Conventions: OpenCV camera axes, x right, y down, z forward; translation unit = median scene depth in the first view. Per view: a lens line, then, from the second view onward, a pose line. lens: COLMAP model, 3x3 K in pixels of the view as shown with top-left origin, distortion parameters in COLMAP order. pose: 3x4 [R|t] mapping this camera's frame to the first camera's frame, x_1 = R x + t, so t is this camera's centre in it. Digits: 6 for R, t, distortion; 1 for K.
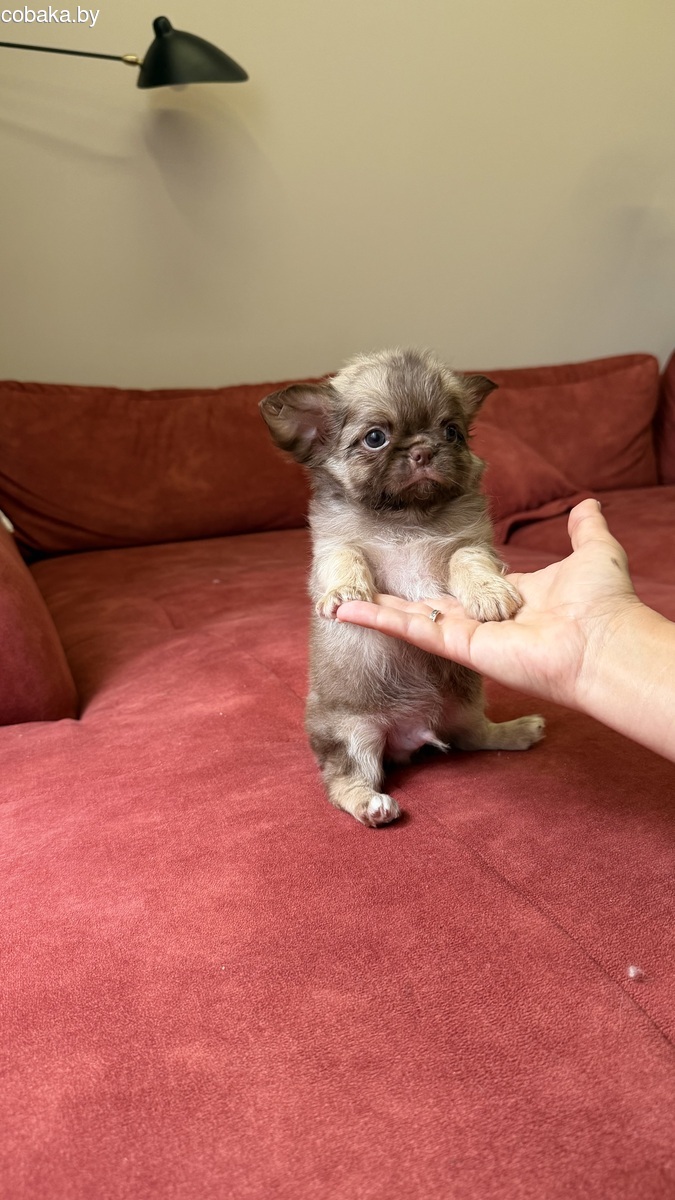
lens RADIAL K [[827.8, 0, 337.5], [0, 827.8, 600.0], [0, 0, 1]] dist [-0.006789, -0.008680]
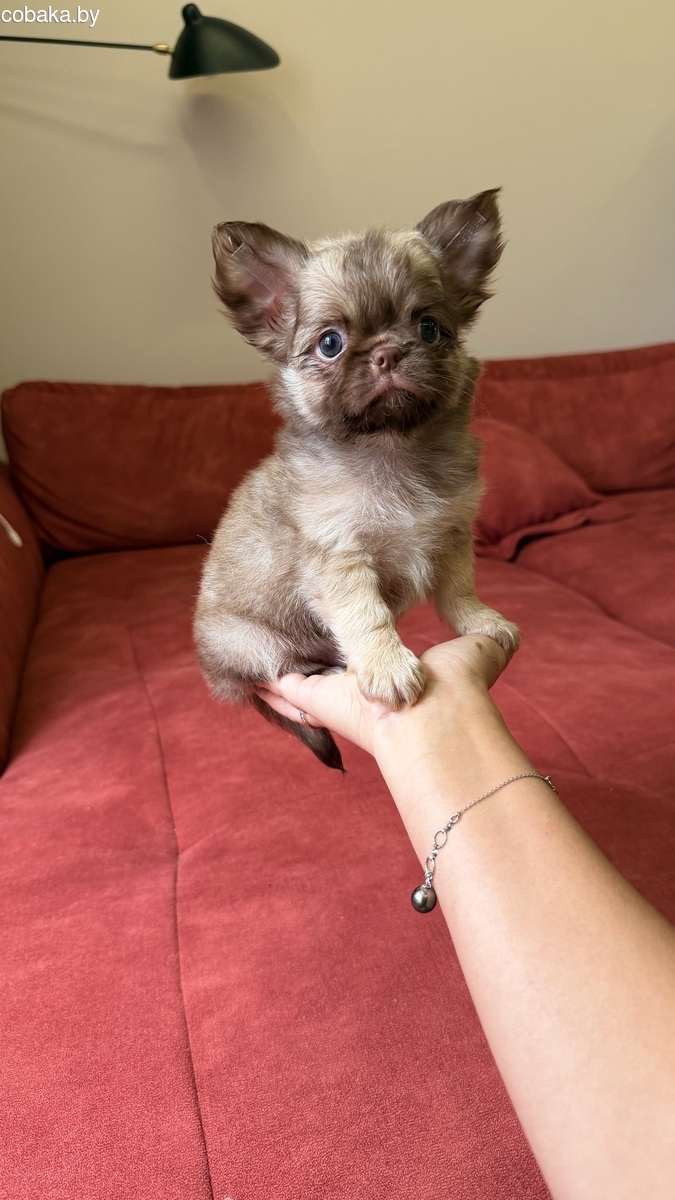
lens RADIAL K [[829.0, 0, 316.4], [0, 829.0, 600.2], [0, 0, 1]] dist [0.052042, -0.036311]
pose [[0.991780, 0.037248, -0.122410, 0.093978], [-0.030148, 0.997782, 0.059354, -0.070013], [0.124350, -0.055176, 0.990703, -0.011255]]
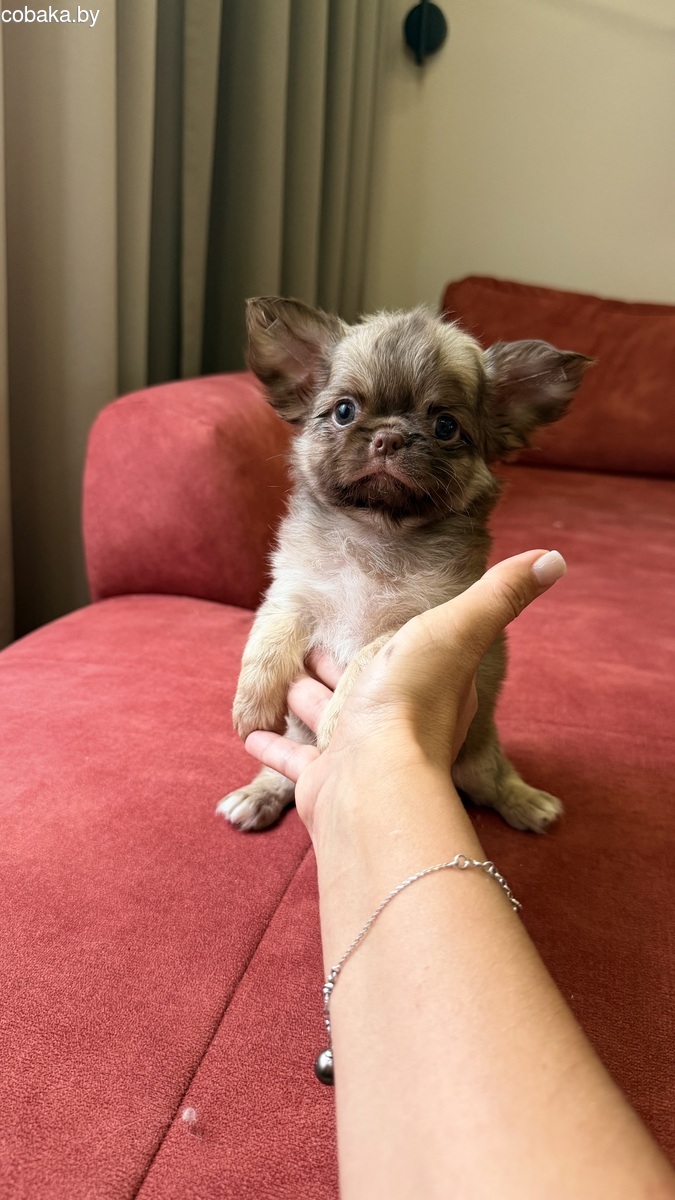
lens RADIAL K [[827.6, 0, 347.5], [0, 827.6, 578.3], [0, 0, 1]] dist [0.121154, -0.205099]
pose [[0.798006, 0.288416, -0.529153, 0.123201], [-0.242336, 0.957499, 0.156424, -0.036658], [0.551779, 0.003405, 0.833983, 0.062142]]
